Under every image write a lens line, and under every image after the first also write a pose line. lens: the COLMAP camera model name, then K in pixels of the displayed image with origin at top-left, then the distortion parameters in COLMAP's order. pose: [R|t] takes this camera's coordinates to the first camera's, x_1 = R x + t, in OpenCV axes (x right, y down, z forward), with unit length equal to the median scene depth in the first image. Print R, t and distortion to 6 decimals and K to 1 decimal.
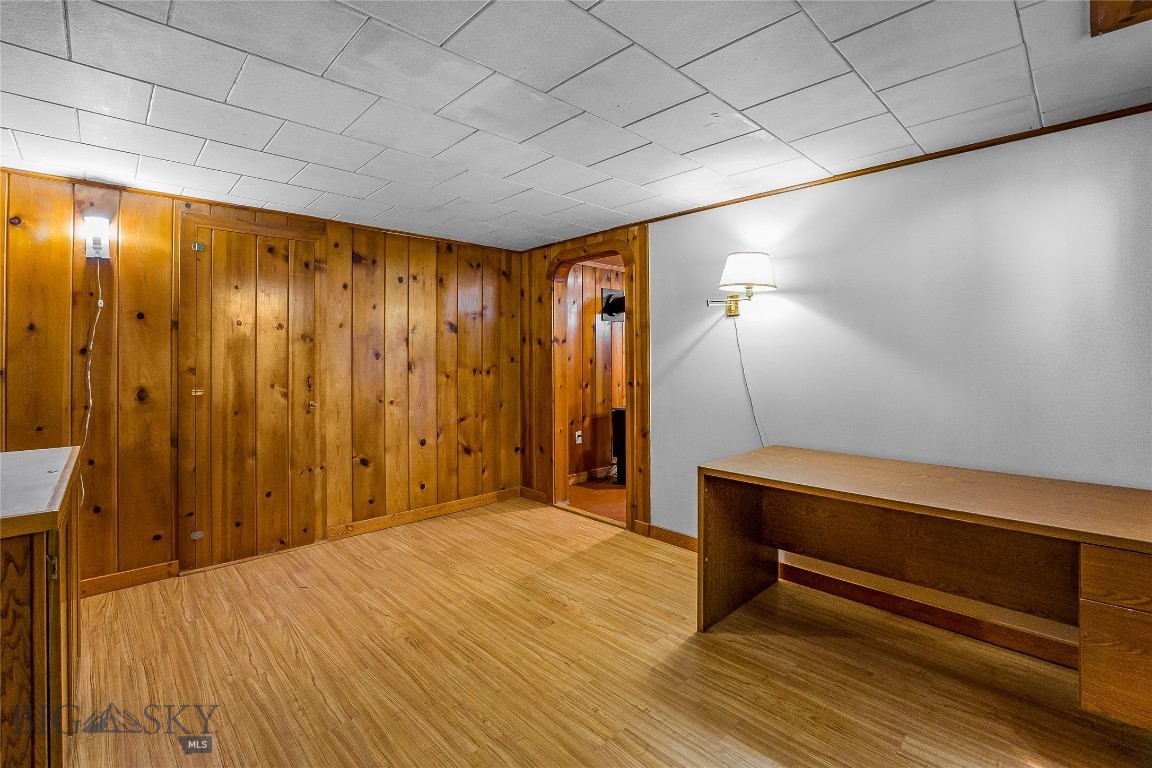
lens RADIAL K [[500.6, 0, 553.2], [0, 500.6, 355.9], [0, 0, 1]] dist [-0.029924, 0.001019]
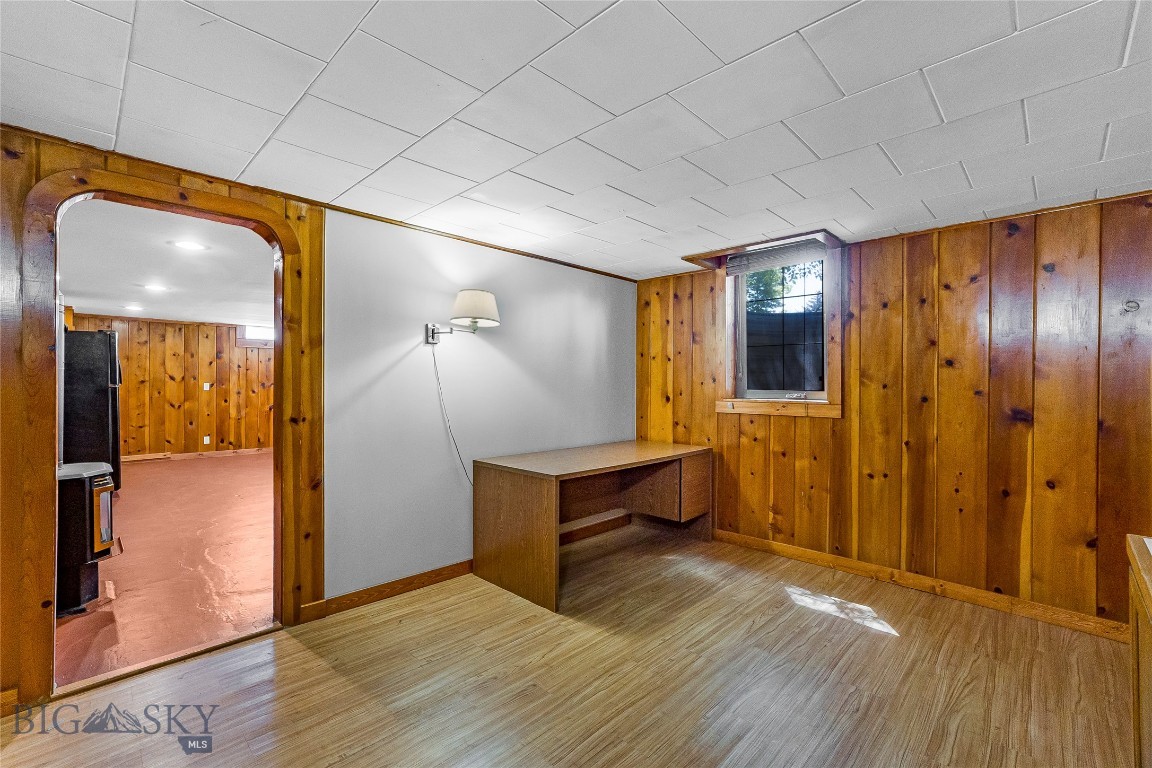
lens RADIAL K [[500.6, 0, 575.1], [0, 500.6, 385.1], [0, 0, 1]] dist [-0.029924, 0.001019]
pose [[-0.047936, 0.007562, 0.998822, -0.739412], [-0.007252, 0.999942, -0.007919, 0.012535], [-0.998824, -0.007623, -0.047879, 0.819344]]
